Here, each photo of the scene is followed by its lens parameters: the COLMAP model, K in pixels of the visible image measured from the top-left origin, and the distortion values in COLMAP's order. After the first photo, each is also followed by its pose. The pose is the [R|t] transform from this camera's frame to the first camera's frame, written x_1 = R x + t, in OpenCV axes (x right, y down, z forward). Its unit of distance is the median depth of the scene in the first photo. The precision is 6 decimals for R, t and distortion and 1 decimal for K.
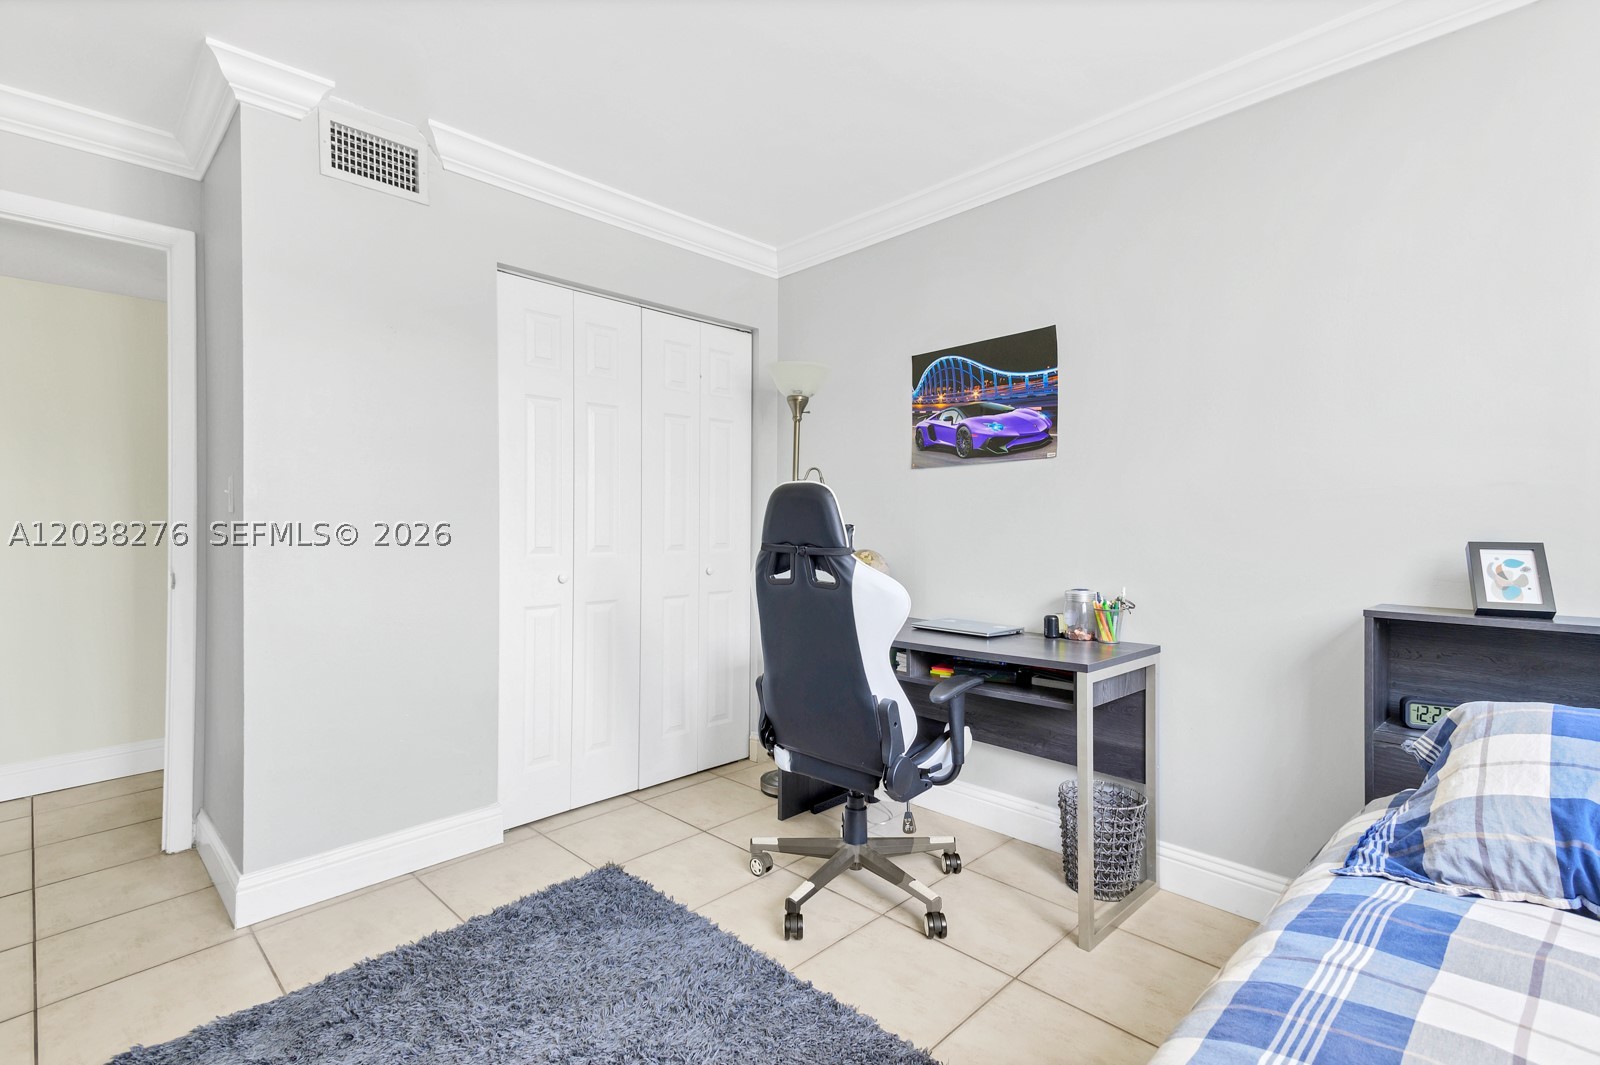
lens RADIAL K [[762.7, 0, 800.4], [0, 762.7, 528.8], [0, 0, 1]] dist [0.054286, -0.013791]
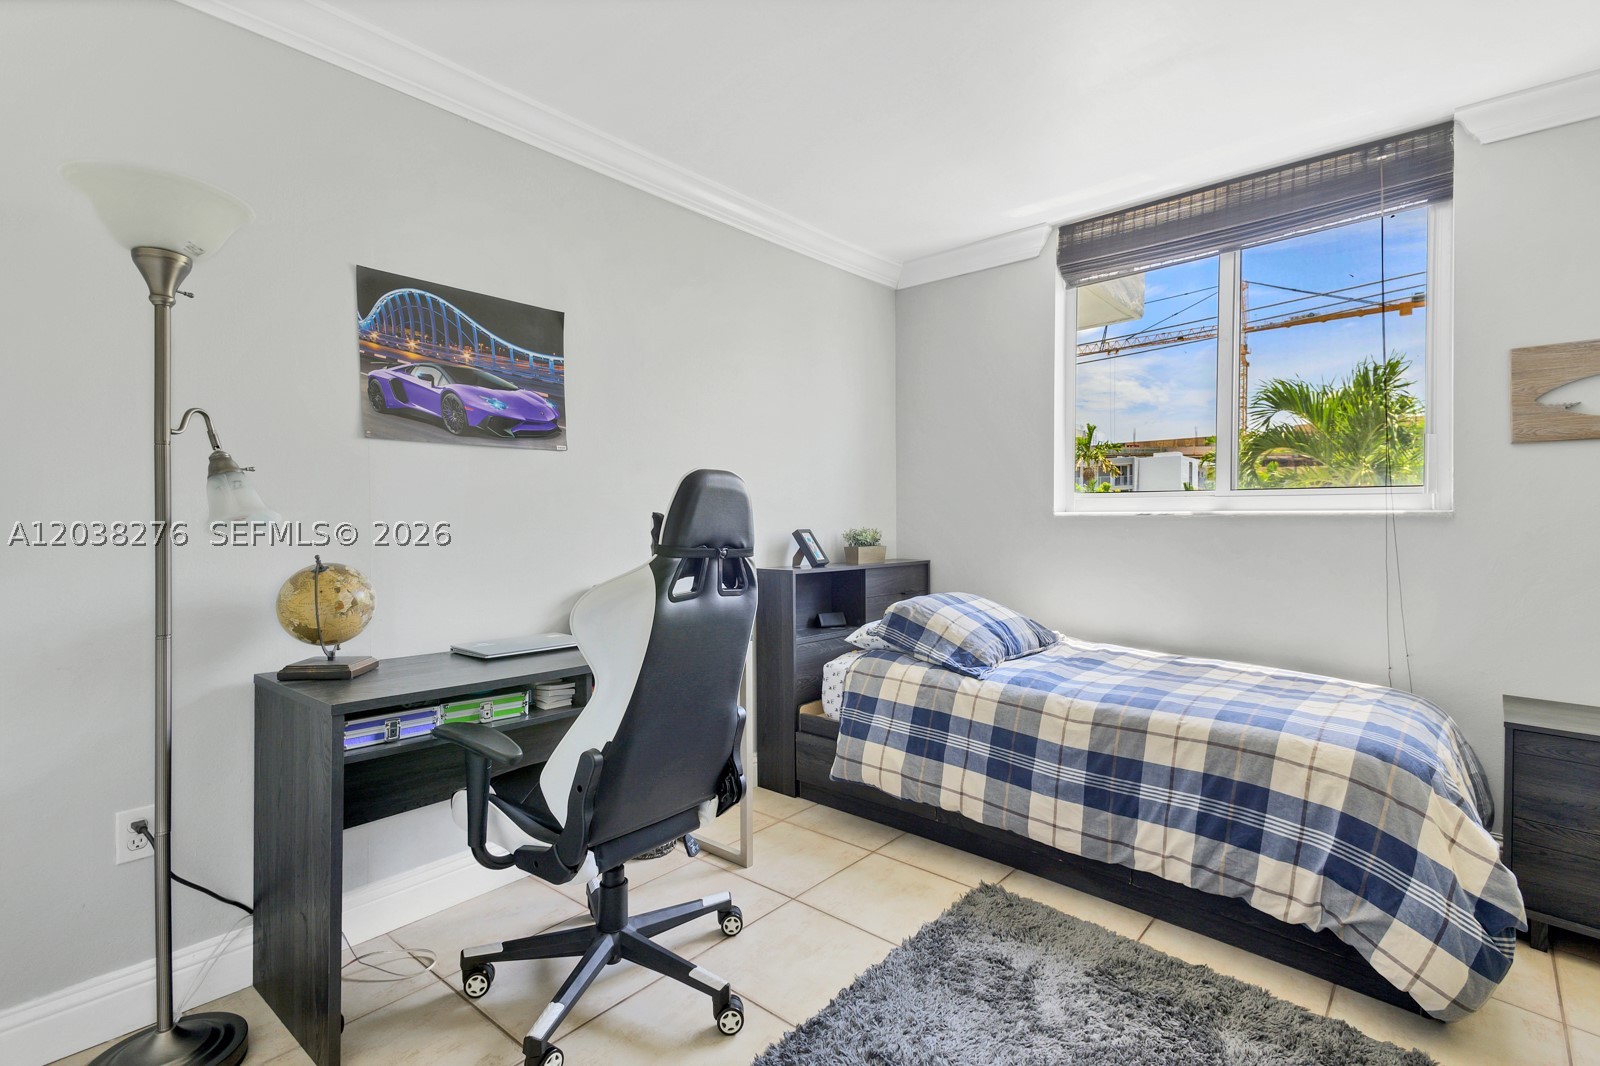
lens RADIAL K [[762.7, 0, 800.3], [0, 762.7, 529.9], [0, 0, 1]] dist [0.054286, -0.013791]
pose [[-0.084719, -0.015822, 0.996279, -0.593940], [0.002205, 0.999868, 0.016067, -0.007839], [-0.996402, 0.003558, -0.084673, 0.715644]]
